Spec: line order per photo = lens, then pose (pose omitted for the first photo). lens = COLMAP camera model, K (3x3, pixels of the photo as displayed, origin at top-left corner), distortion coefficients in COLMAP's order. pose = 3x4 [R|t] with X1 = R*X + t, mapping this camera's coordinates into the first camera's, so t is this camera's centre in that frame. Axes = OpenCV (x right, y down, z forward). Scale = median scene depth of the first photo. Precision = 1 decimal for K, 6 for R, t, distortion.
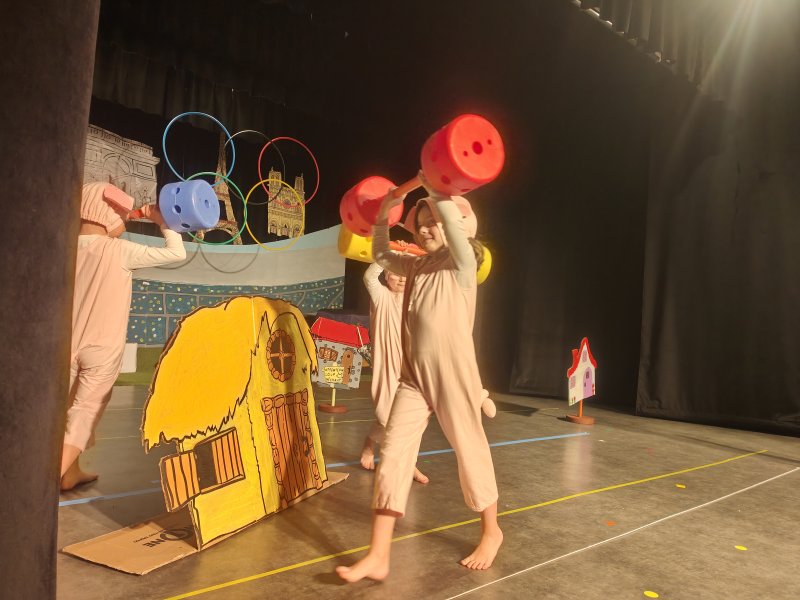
lens RADIAL K [[593.8, 0, 402.0], [0, 593.8, 317.7], [0, 0, 1]] dist [0.113508, -0.119961]
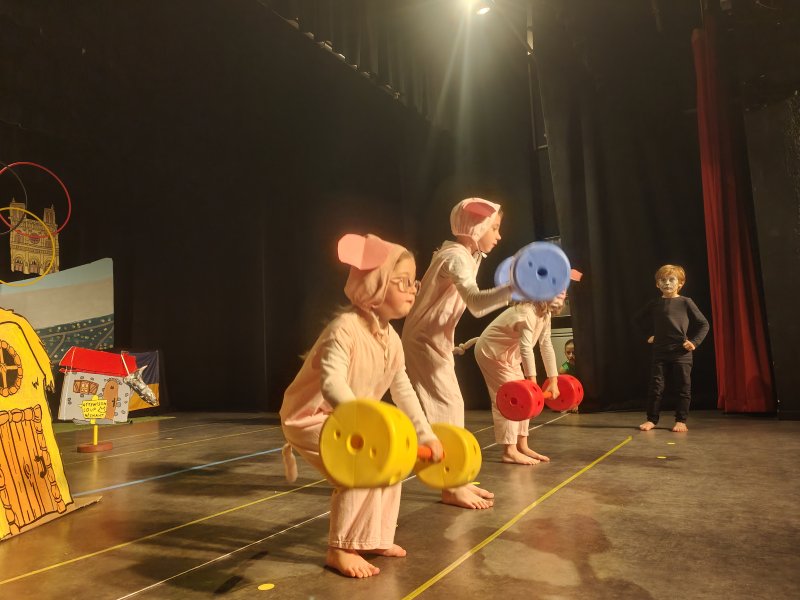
lens RADIAL K [[593.8, 0, 400.6], [0, 593.8, 297.2], [0, 0, 1]] dist [0.113508, -0.119961]
pose [[0.943872, -0.073913, 0.321936, 0.029967], [0.106303, 0.990762, -0.084199, 0.040161], [-0.312739, 0.113696, 0.943010, -0.025085]]
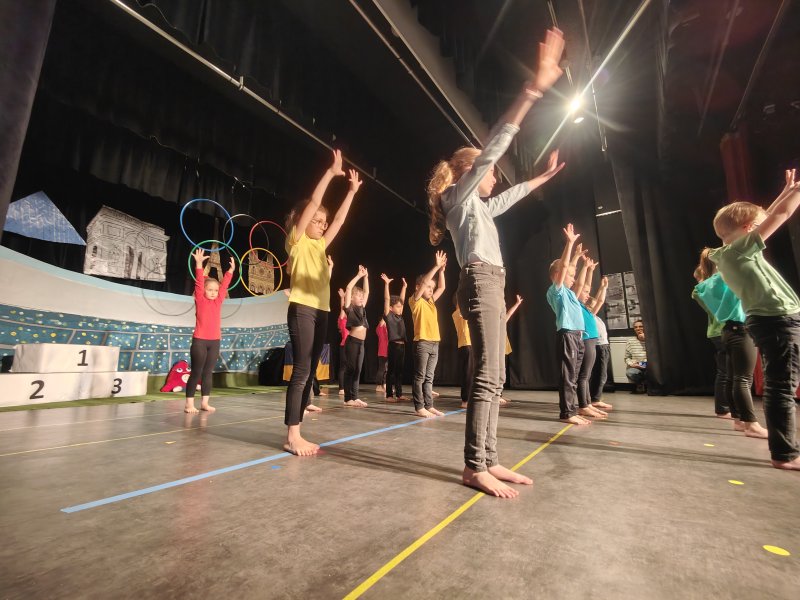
lens RADIAL K [[354.0, 0, 397.5], [0, 354.0, 302.2], [0, 0, 1]] dist [0.006073, -0.007468]
pose [[0.966172, -0.024804, 0.256702, -0.119174], [0.066619, 0.985586, -0.155507, 0.050197], [-0.249144, 0.167348, 0.953898, 0.132715]]
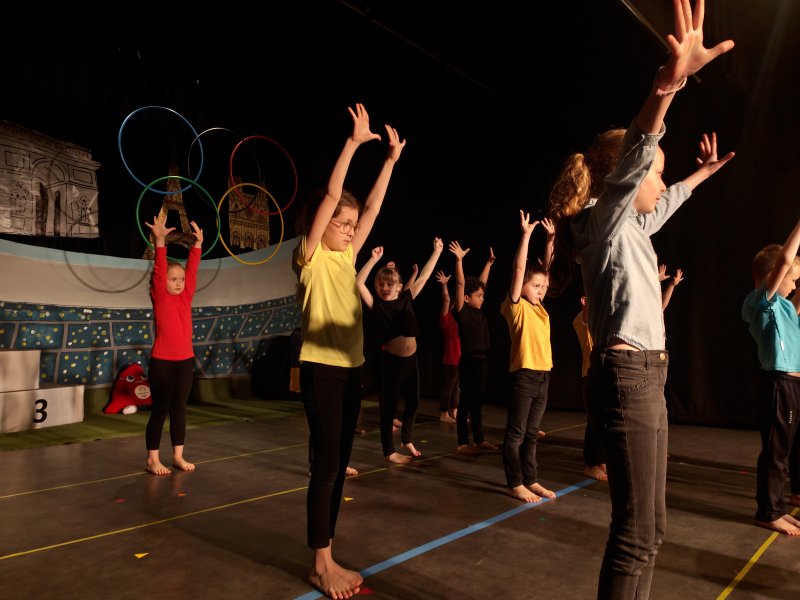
lens RADIAL K [[593.8, 0, 413.7], [0, 593.8, 290.6], [0, 0, 1]] dist [0.113508, -0.119961]
pose [[0.985356, -0.049001, 0.163314, -0.128231], [0.058702, 0.996753, -0.055108, -0.013563], [-0.160084, 0.063888, 0.985034, 0.113583]]
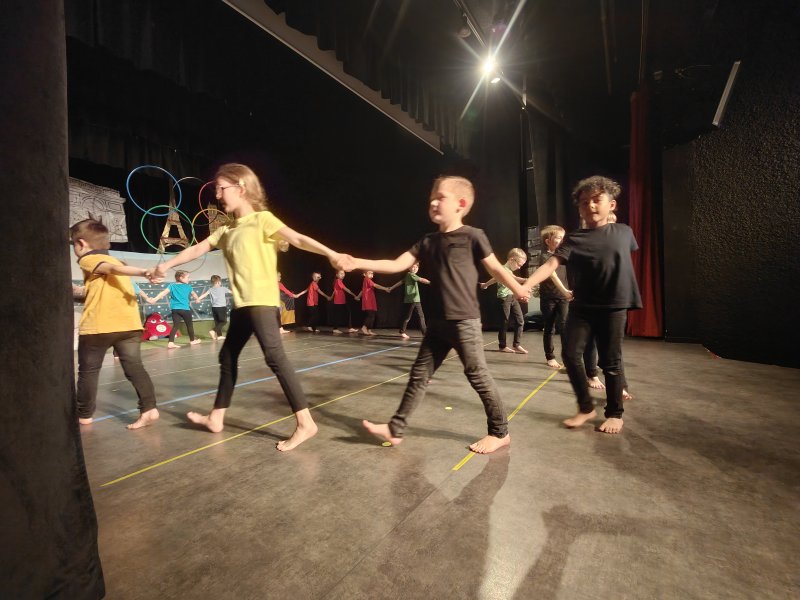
lens RADIAL K [[354.0, 0, 402.6], [0, 354.0, 303.8], [0, 0, 1]] dist [0.006073, -0.007468]
pose [[0.962052, -0.100188, 0.253806, 0.004658], [0.092125, 0.994797, 0.043488, 0.018027], [-0.256843, -0.018456, 0.966277, -0.012713]]
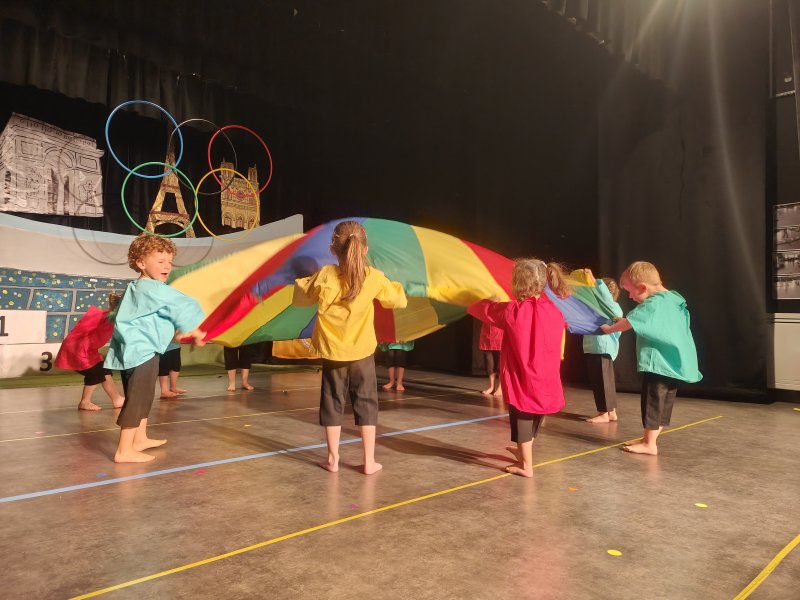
lens RADIAL K [[593.8, 0, 402.7], [0, 593.8, 300.6], [0, 0, 1]] dist [0.113508, -0.119961]
pose [[0.997346, -0.038561, 0.061755, 0.006243], [0.039833, 0.999016, -0.019509, 0.015169], [-0.060942, 0.021918, 0.997901, 0.008269]]
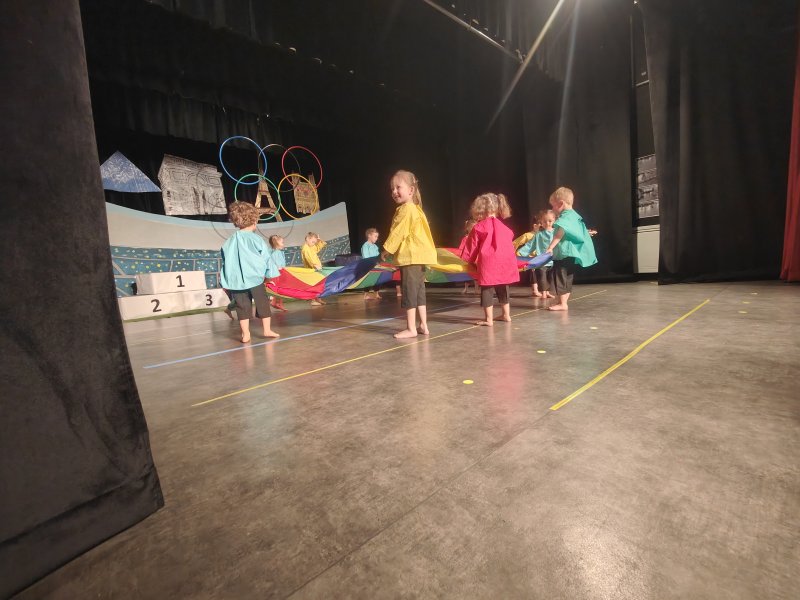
lens RADIAL K [[354.0, 0, 401.6], [0, 354.0, 307.7], [0, 0, 1]] dist [0.006073, -0.007468]
pose [[0.990260, -0.138762, 0.011453, 0.010323], [0.136617, 0.984229, 0.112375, 0.051903], [-0.026866, -0.109715, 0.993600, 0.018770]]
